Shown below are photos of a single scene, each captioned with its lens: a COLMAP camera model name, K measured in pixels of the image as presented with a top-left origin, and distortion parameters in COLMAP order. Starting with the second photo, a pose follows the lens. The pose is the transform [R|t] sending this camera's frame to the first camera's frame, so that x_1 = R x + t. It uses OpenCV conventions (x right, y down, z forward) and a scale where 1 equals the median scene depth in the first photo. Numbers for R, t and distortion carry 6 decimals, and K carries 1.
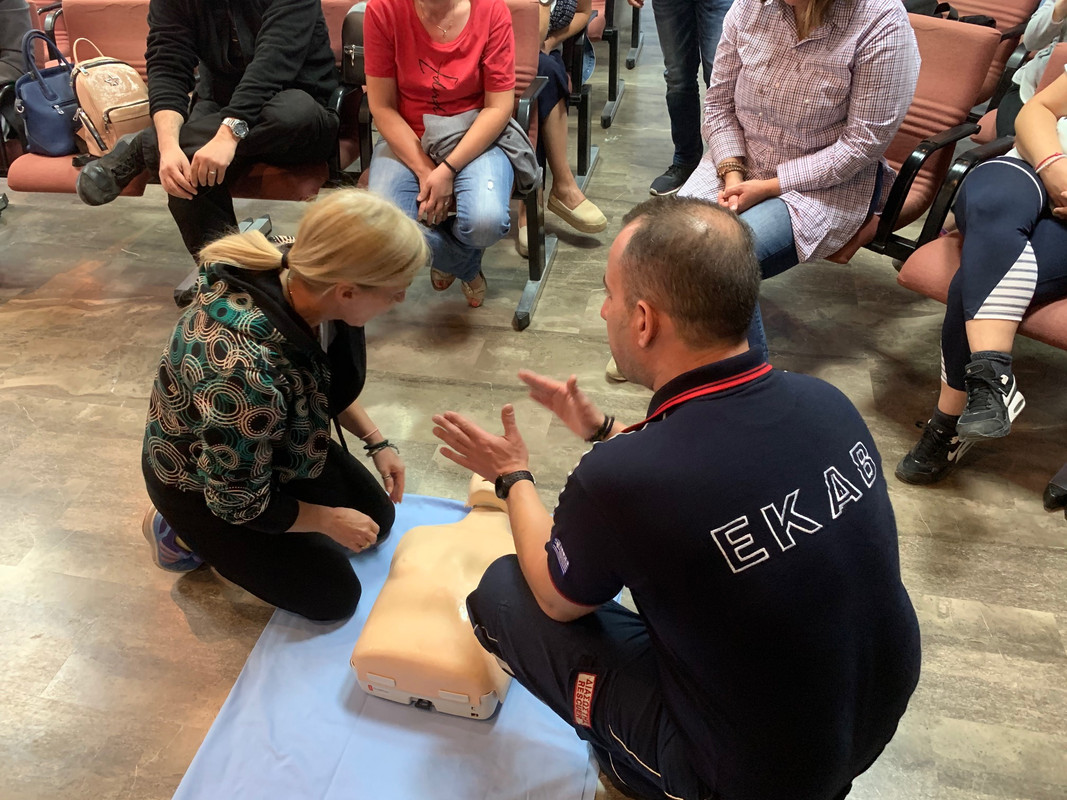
lens RADIAL K [[844.2, 0, 533.5], [0, 844.2, 400.0], [0, 0, 1]] dist [0.012080, -0.000828]
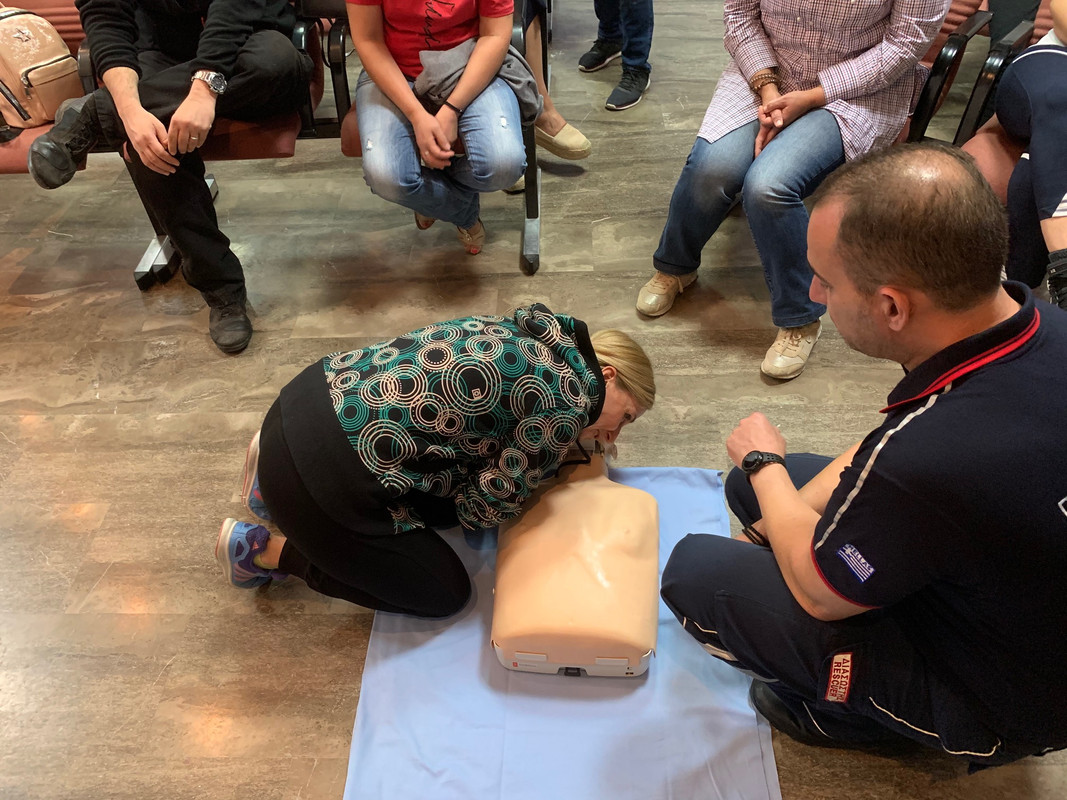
lens RADIAL K [[844.2, 0, 533.5], [0, 844.2, 400.0], [0, 0, 1]] dist [0.012080, -0.000828]
pose [[0.983251, -0.133941, 0.123598, -0.167725], [0.121838, 0.987418, 0.100801, -0.043811], [-0.135545, -0.084054, 0.987199, 0.065143]]
